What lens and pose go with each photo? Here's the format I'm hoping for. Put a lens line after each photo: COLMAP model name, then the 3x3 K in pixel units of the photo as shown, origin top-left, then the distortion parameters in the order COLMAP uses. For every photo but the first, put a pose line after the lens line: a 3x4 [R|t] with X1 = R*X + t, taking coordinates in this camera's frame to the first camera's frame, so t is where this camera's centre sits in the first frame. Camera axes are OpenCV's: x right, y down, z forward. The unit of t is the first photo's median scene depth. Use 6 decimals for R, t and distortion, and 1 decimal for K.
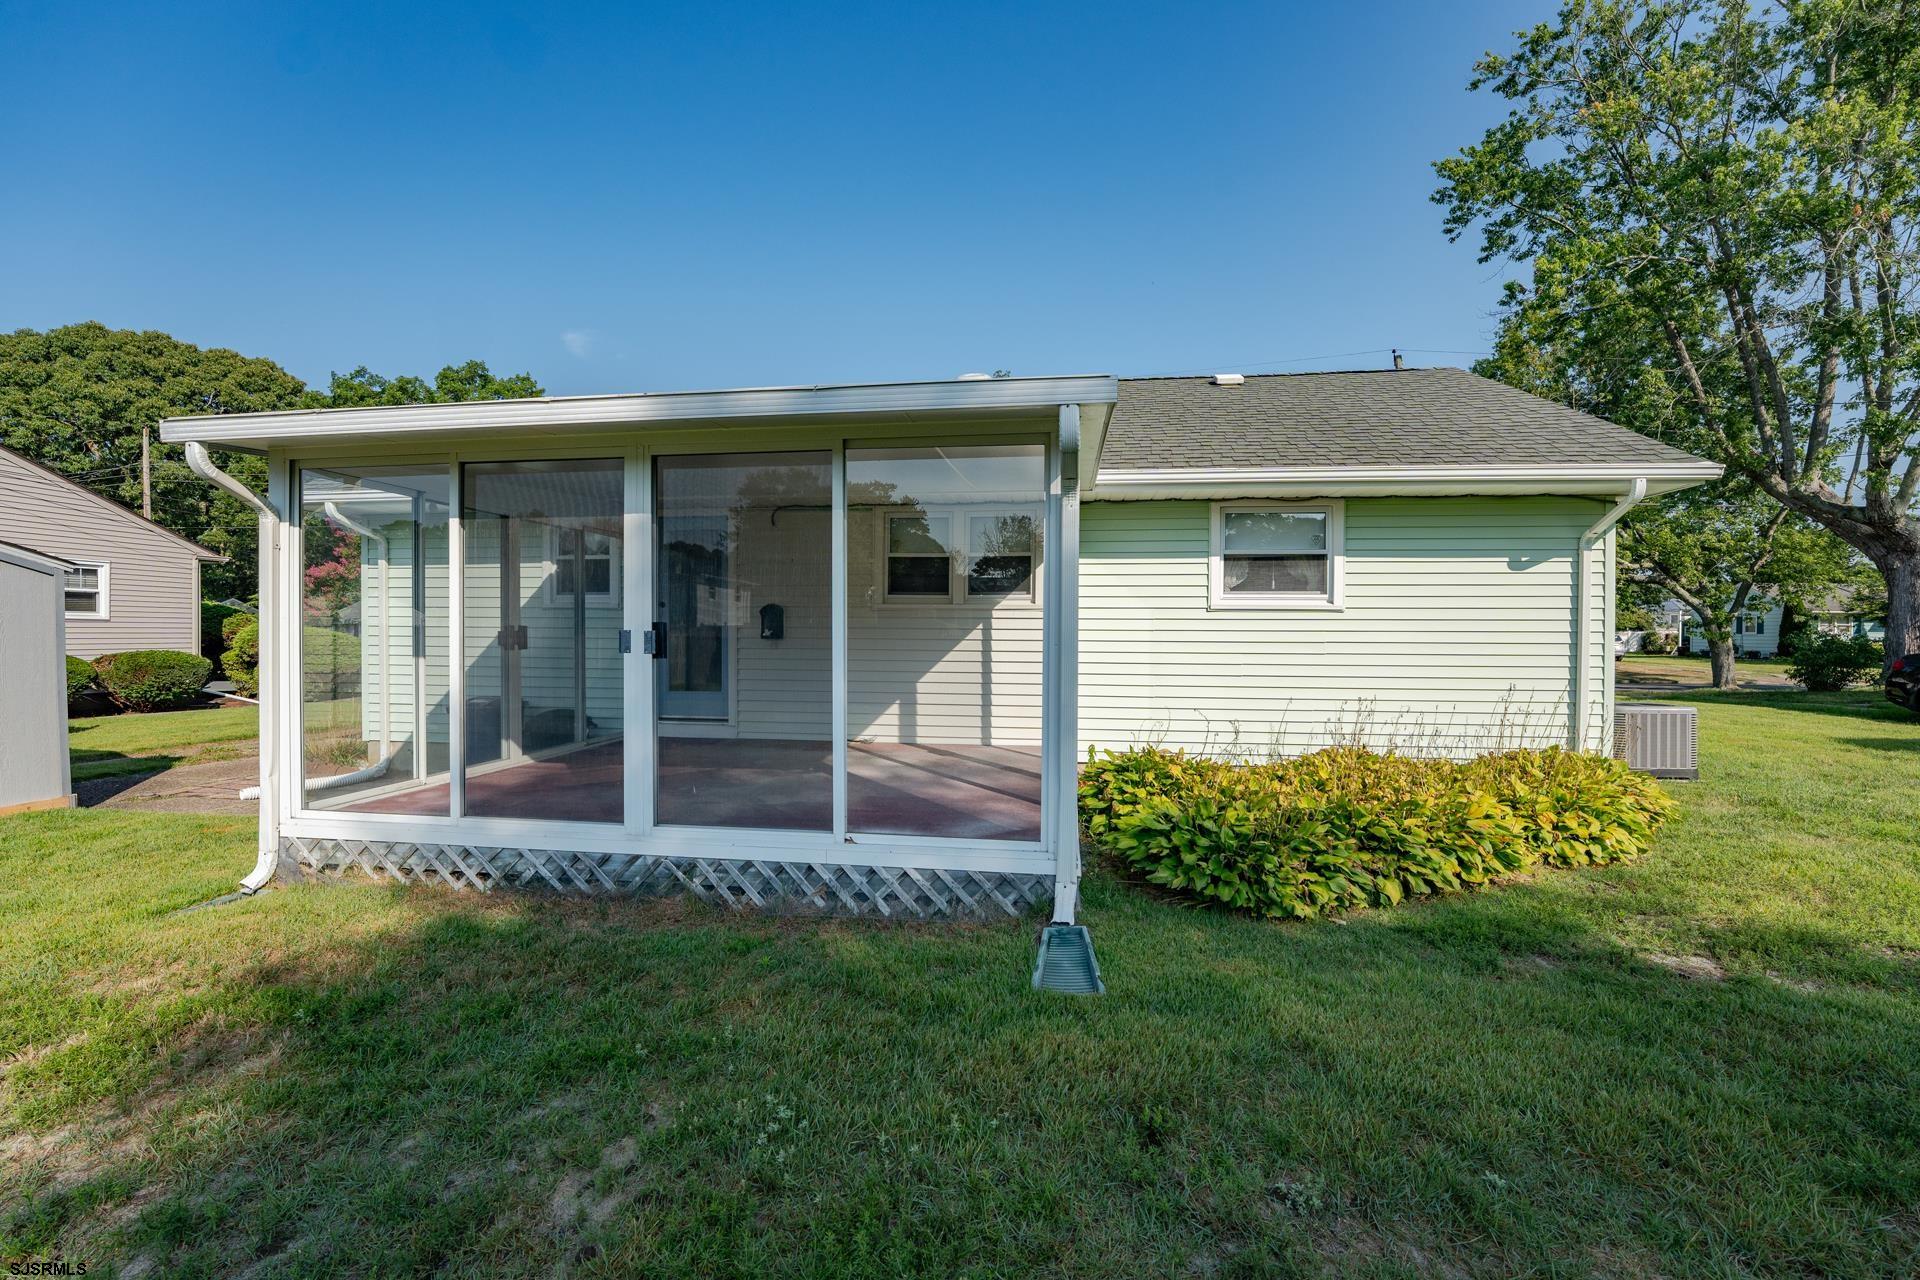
lens RADIAL K [[791.5, 0, 965.5], [0, 791.5, 637.1], [0, 0, 1]] dist [-0.031058, 0.006328]
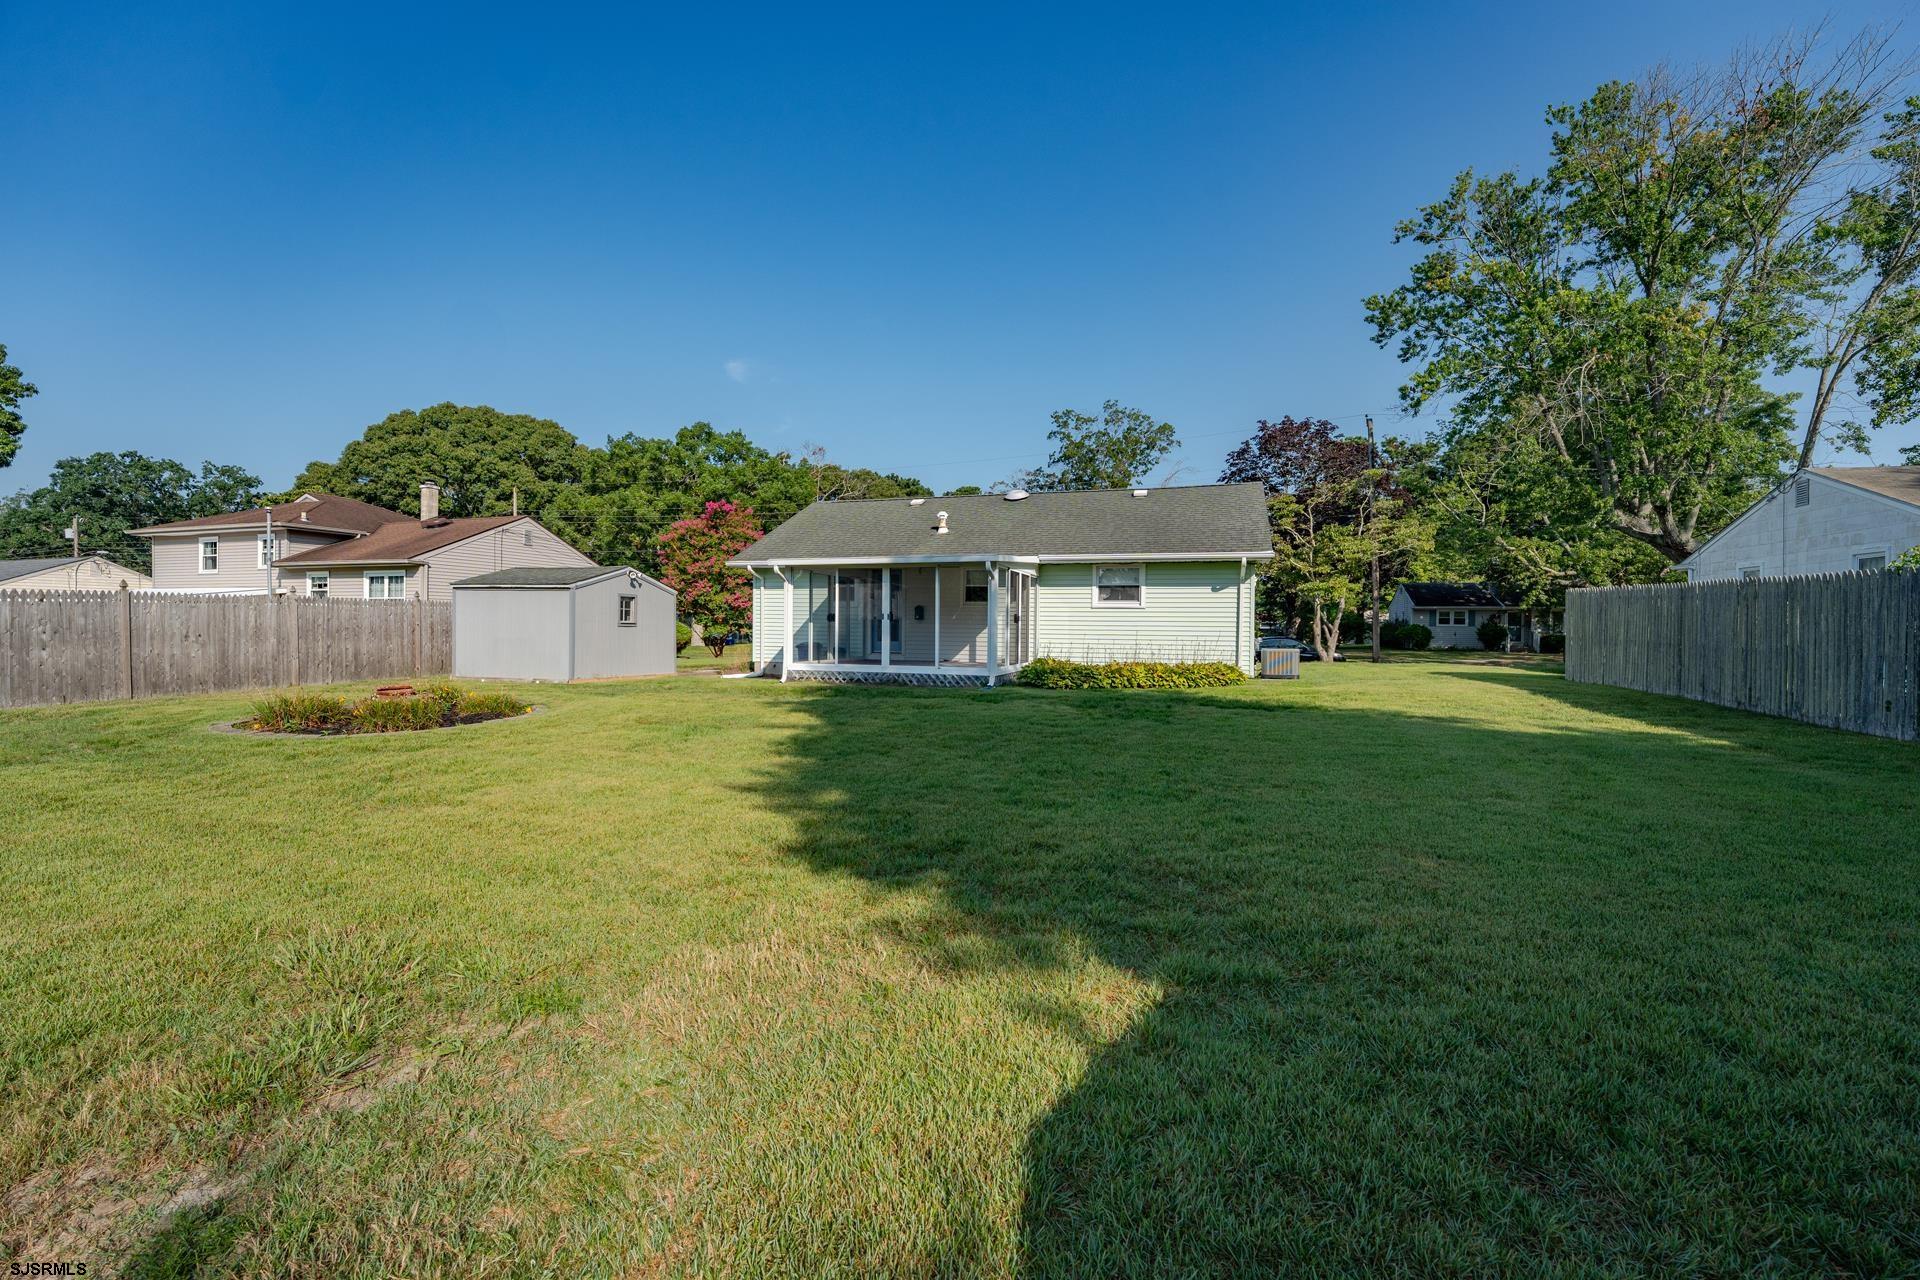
lens RADIAL K [[782.5, 0, 965.7], [0, 782.5, 637.5], [0, 0, 1]] dist [-0.031570, 0.005360]
pose [[0.984657, 0.007852, -0.174323, 0.310593], [-0.006628, 0.999949, 0.007604, 0.037314], [0.174374, -0.006332, 0.984659, -1.320132]]
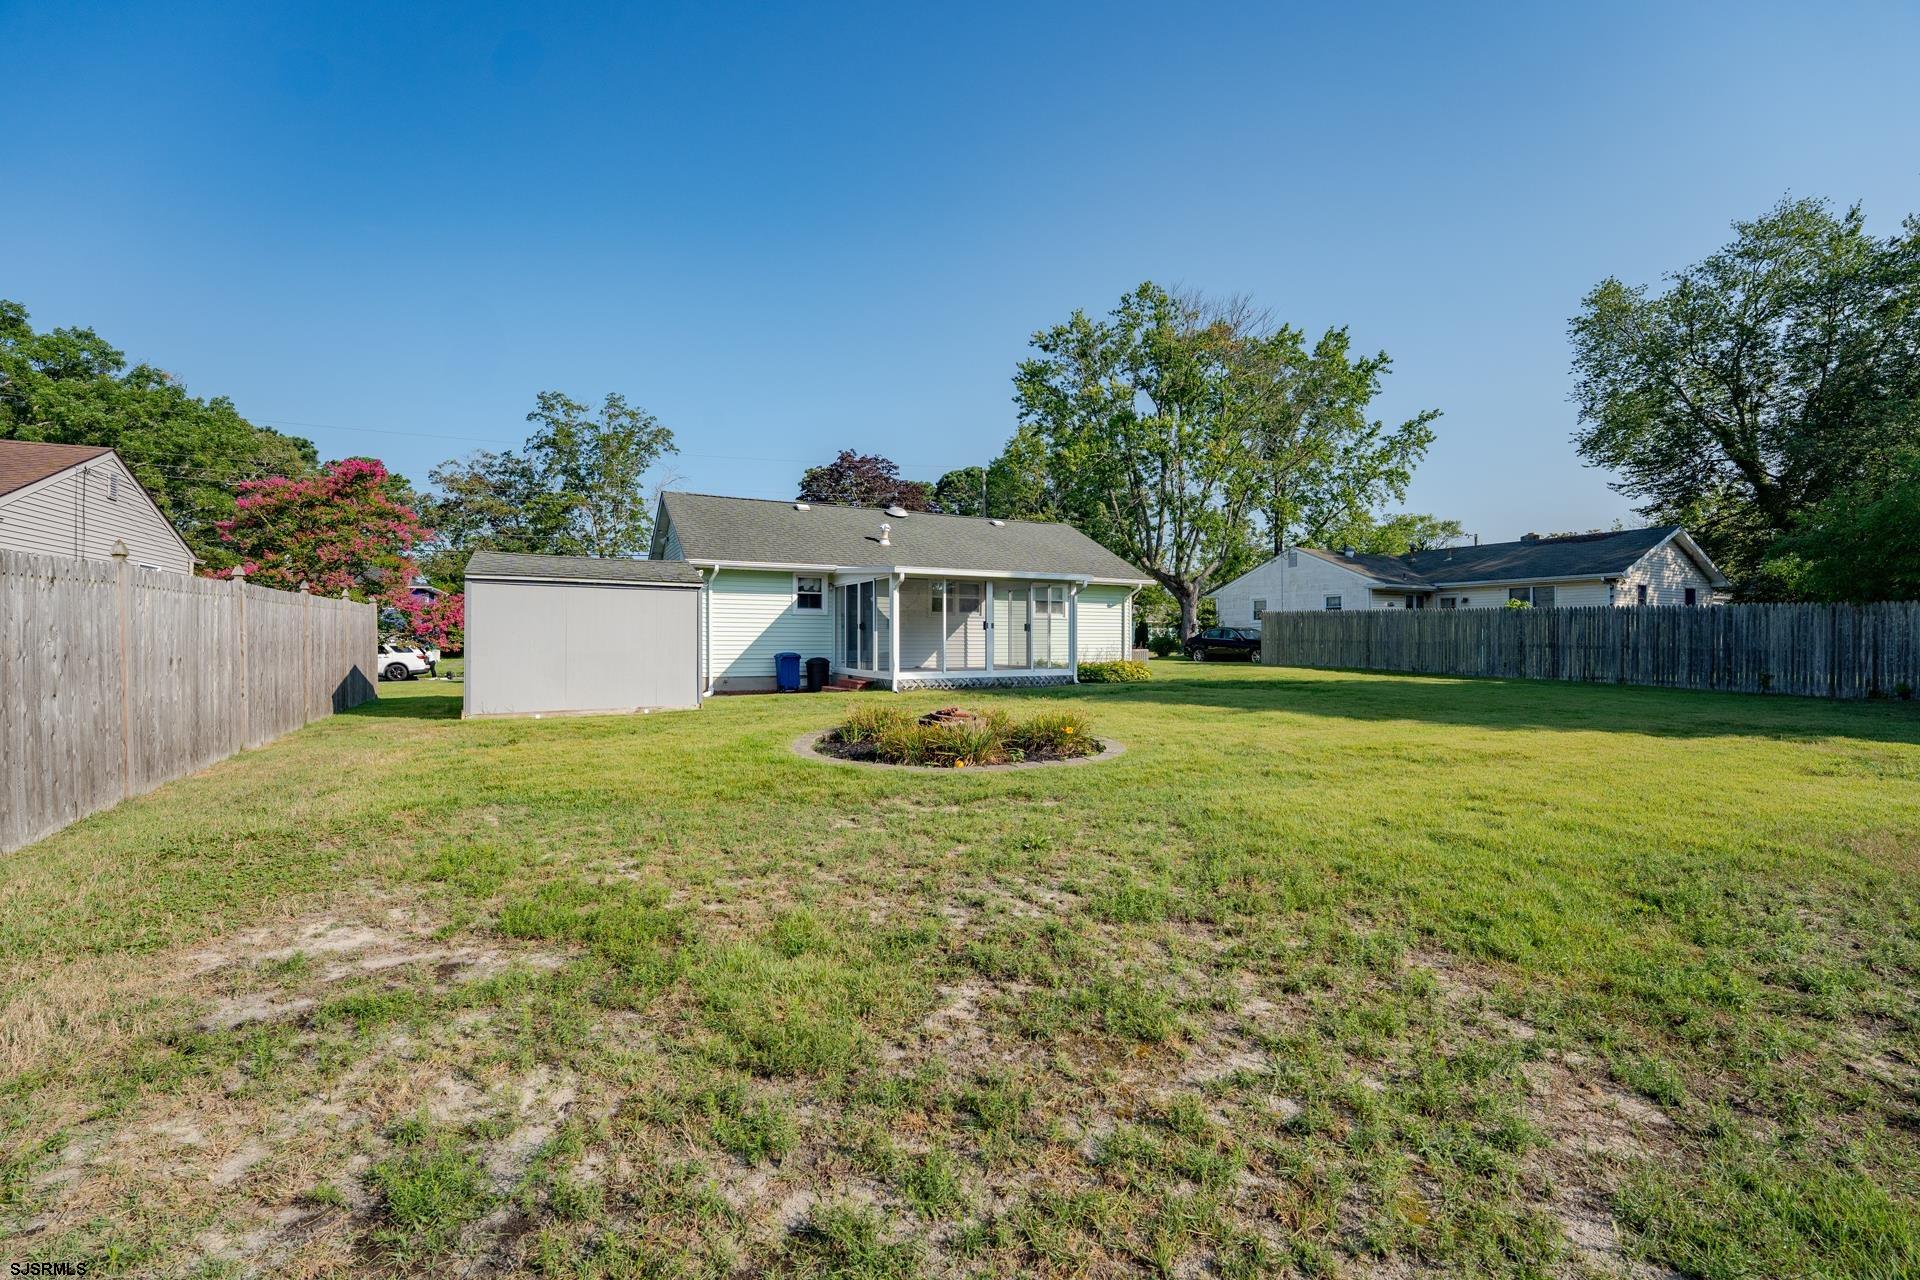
lens RADIAL K [[782.5, 0, 965.7], [0, 782.5, 637.5], [0, 0, 1]] dist [-0.031570, 0.005360]
pose [[0.815976, -0.002185, 0.578082, -1.434642], [0.004881, 0.999983, -0.003110, 0.039775], [-0.578066, 0.005359, 0.815973, -1.134659]]
